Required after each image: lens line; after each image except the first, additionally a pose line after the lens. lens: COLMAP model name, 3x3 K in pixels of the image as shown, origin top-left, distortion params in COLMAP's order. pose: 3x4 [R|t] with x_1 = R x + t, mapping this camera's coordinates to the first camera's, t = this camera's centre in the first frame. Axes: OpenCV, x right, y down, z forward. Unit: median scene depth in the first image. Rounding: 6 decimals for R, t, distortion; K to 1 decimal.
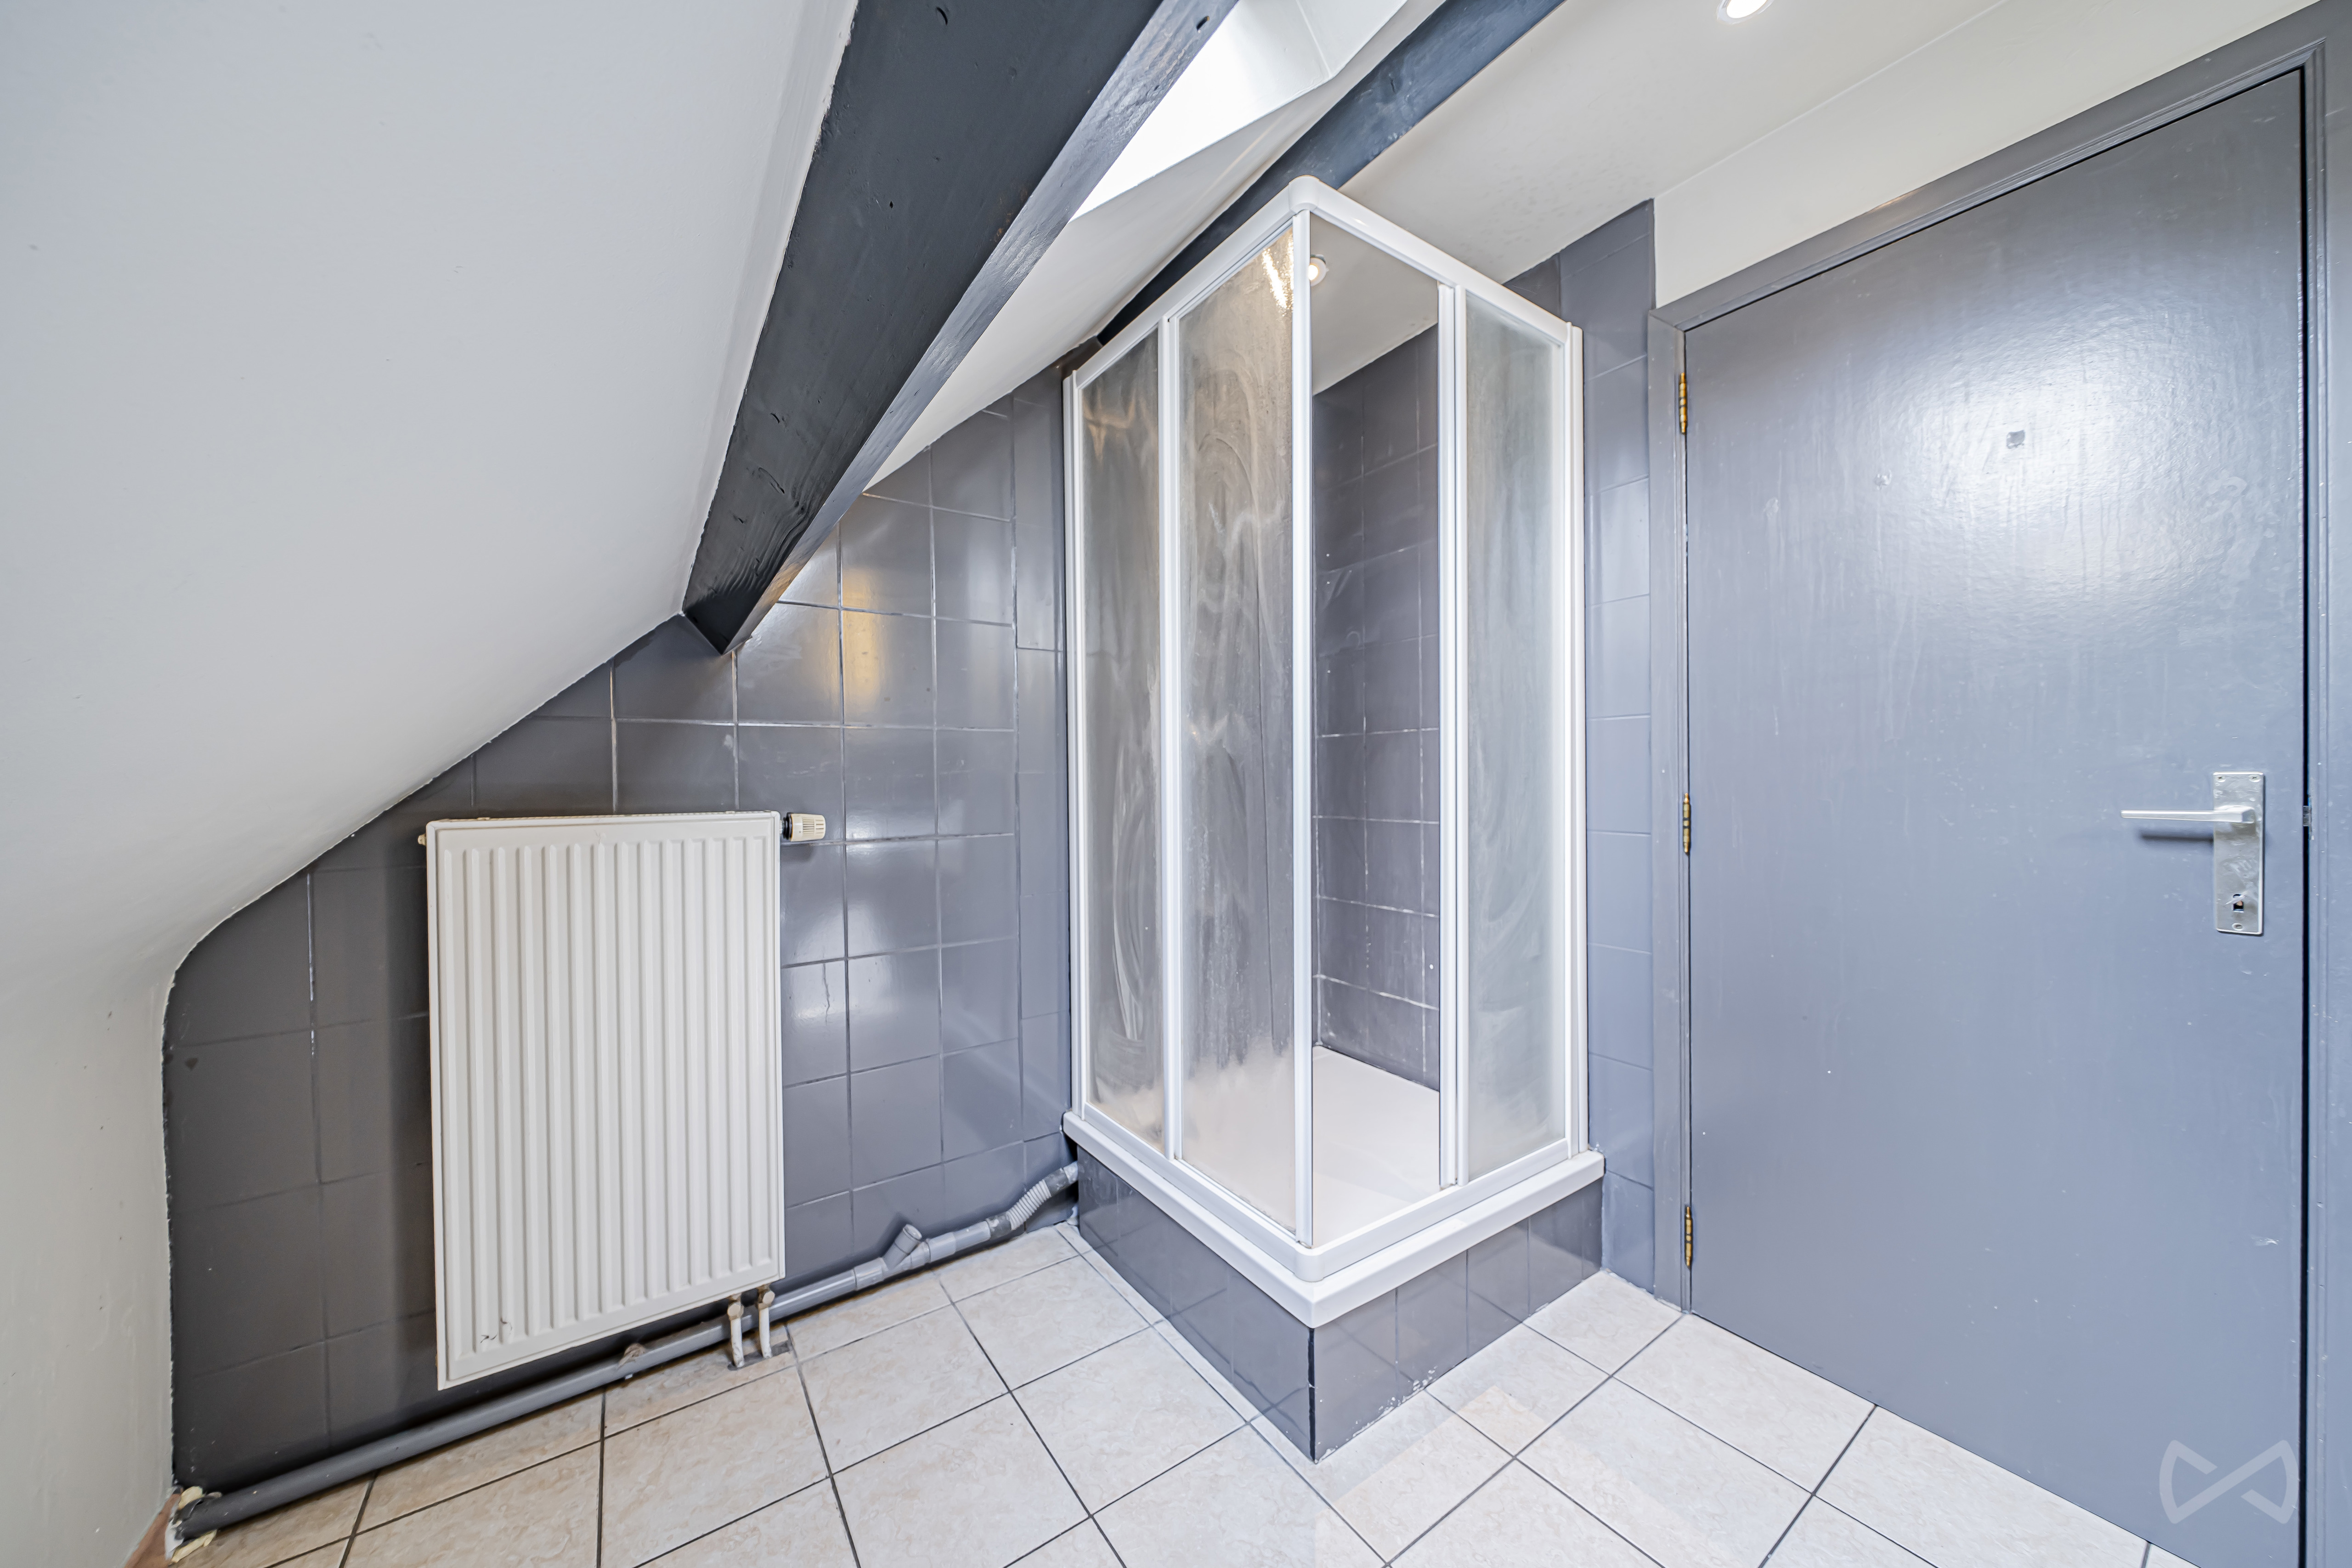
lens RADIAL K [[805.6, 0, 1172.6], [0, 805.6, 783.9], [0, 0, 1]] dist [-0.002274, -0.000097]
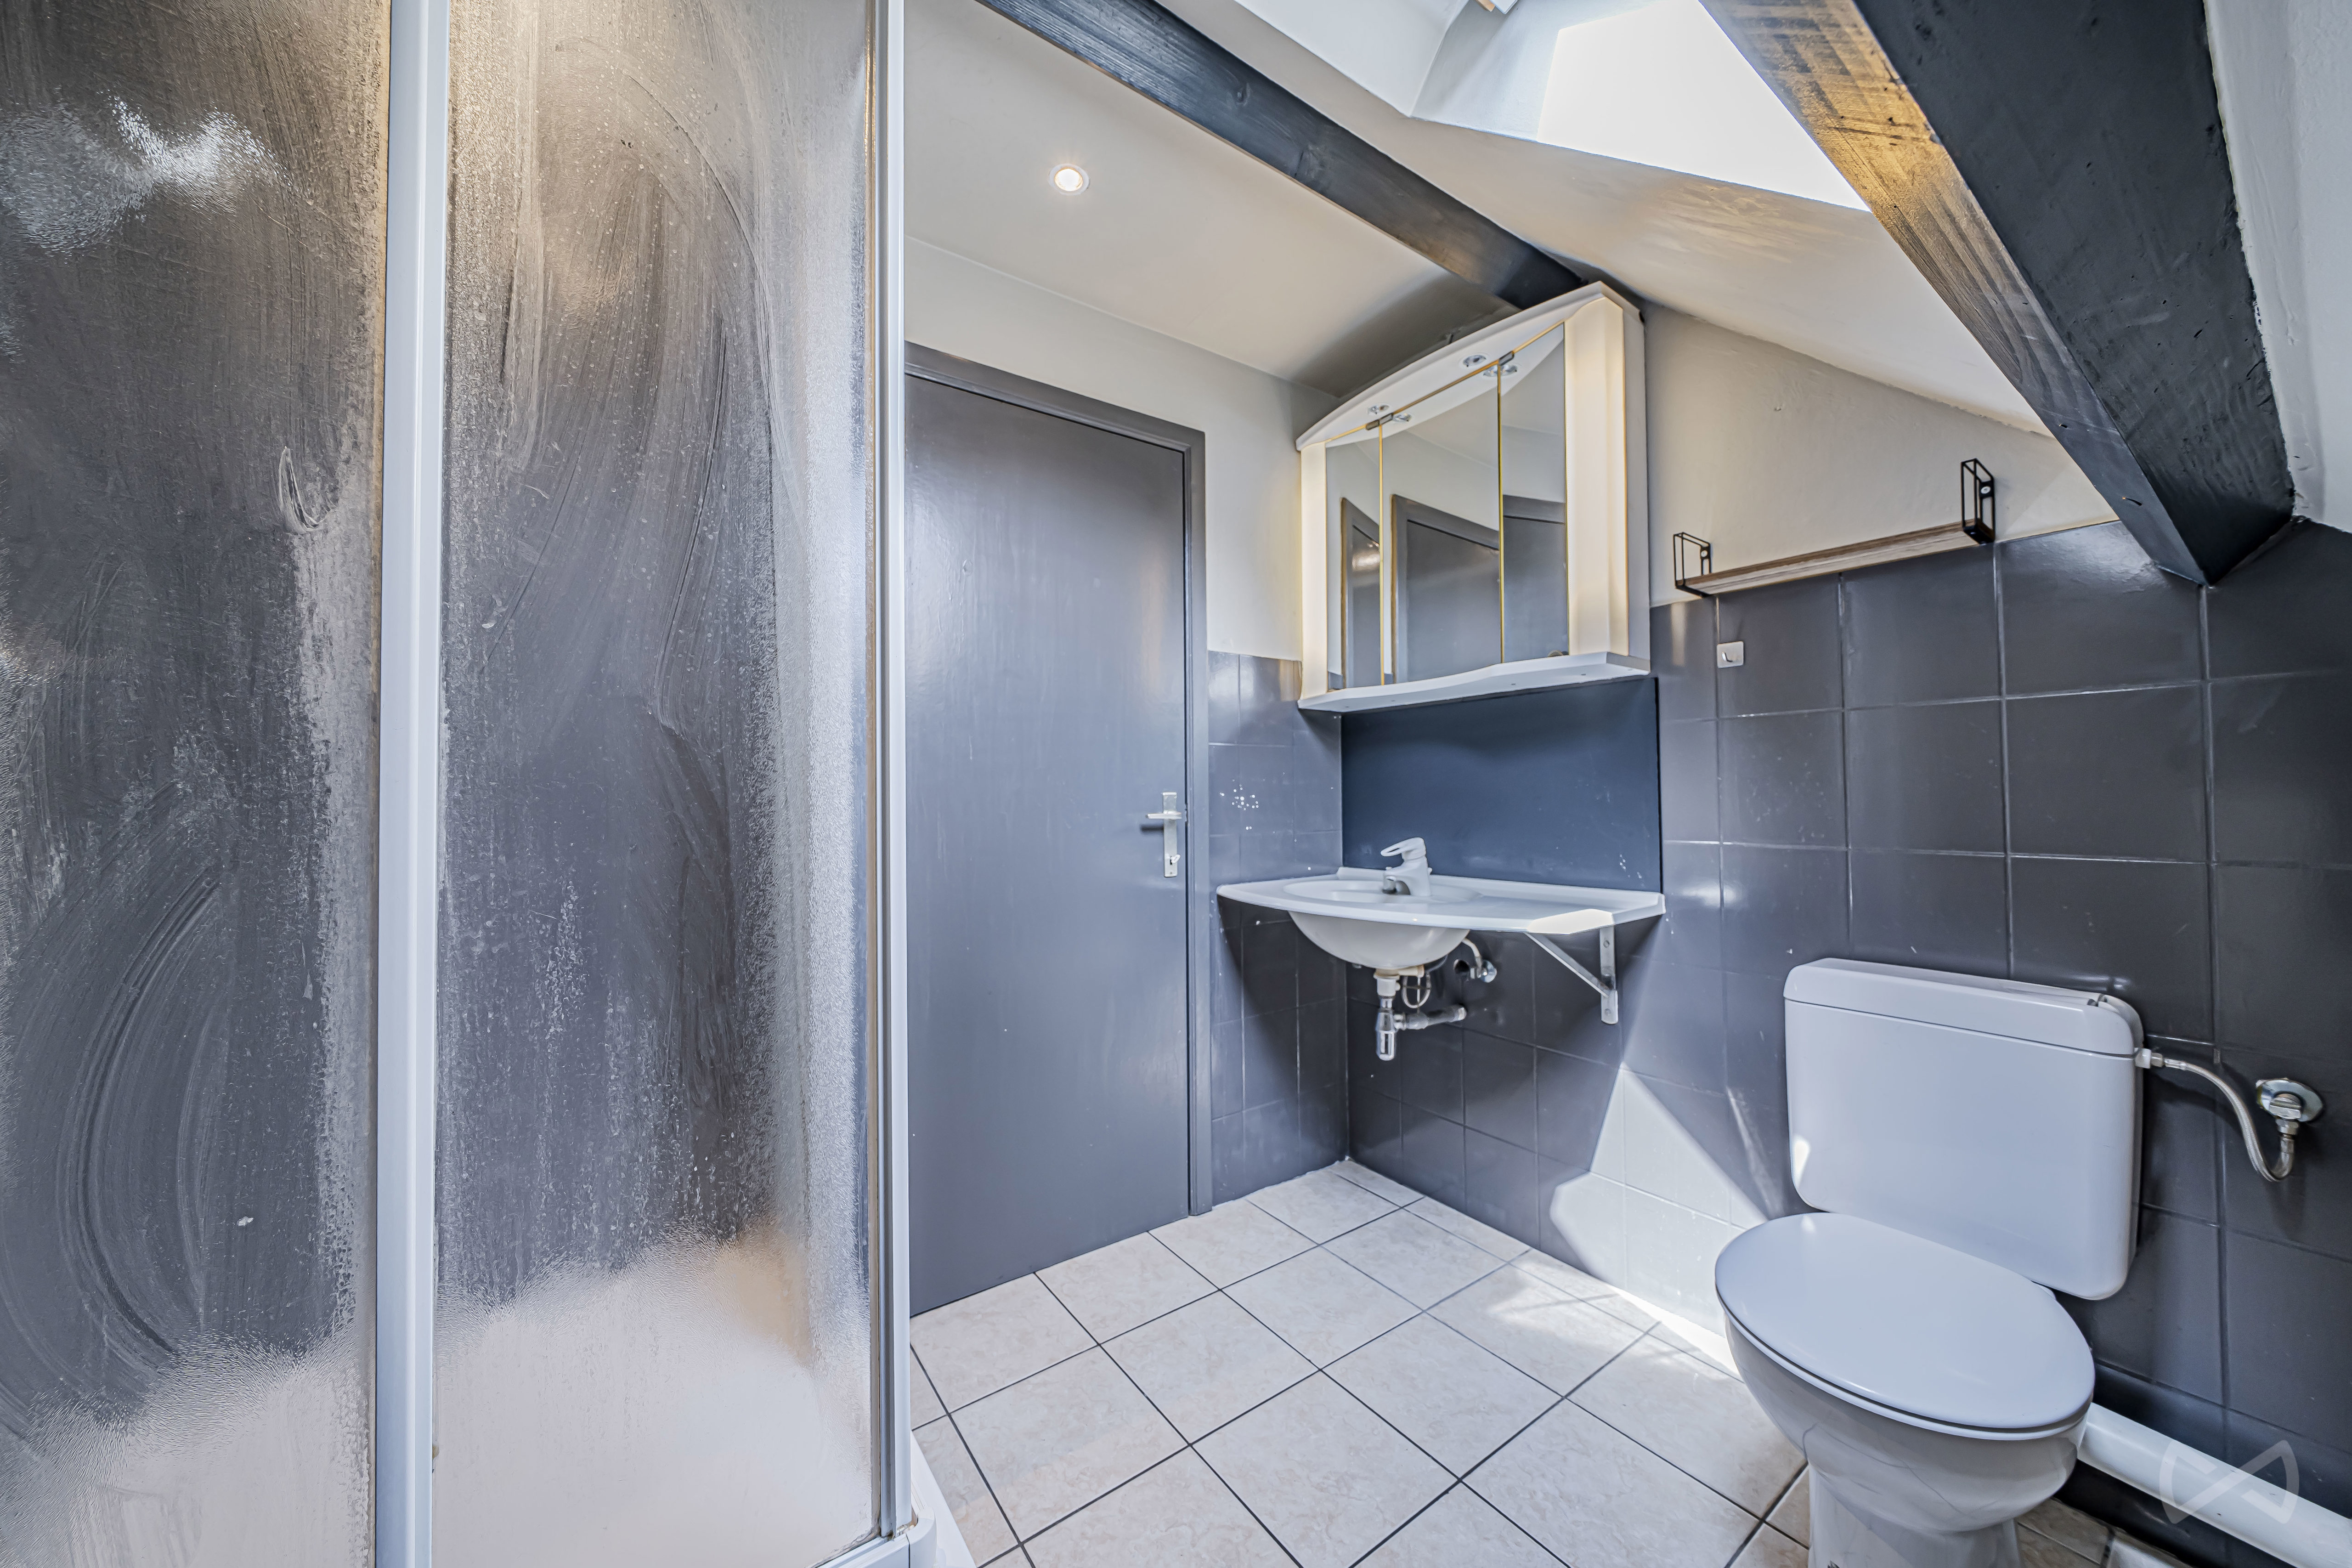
lens RADIAL K [[805.6, 0, 1170.6], [0, 805.6, 783.1], [0, 0, 1]] dist [-0.002274, -0.000097]
pose [[-0.004405, 0.031306, 0.999500, -0.423025], [0.016685, 0.999373, -0.031229, 0.016272], [-0.999851, 0.016539, -0.004925, 0.697610]]
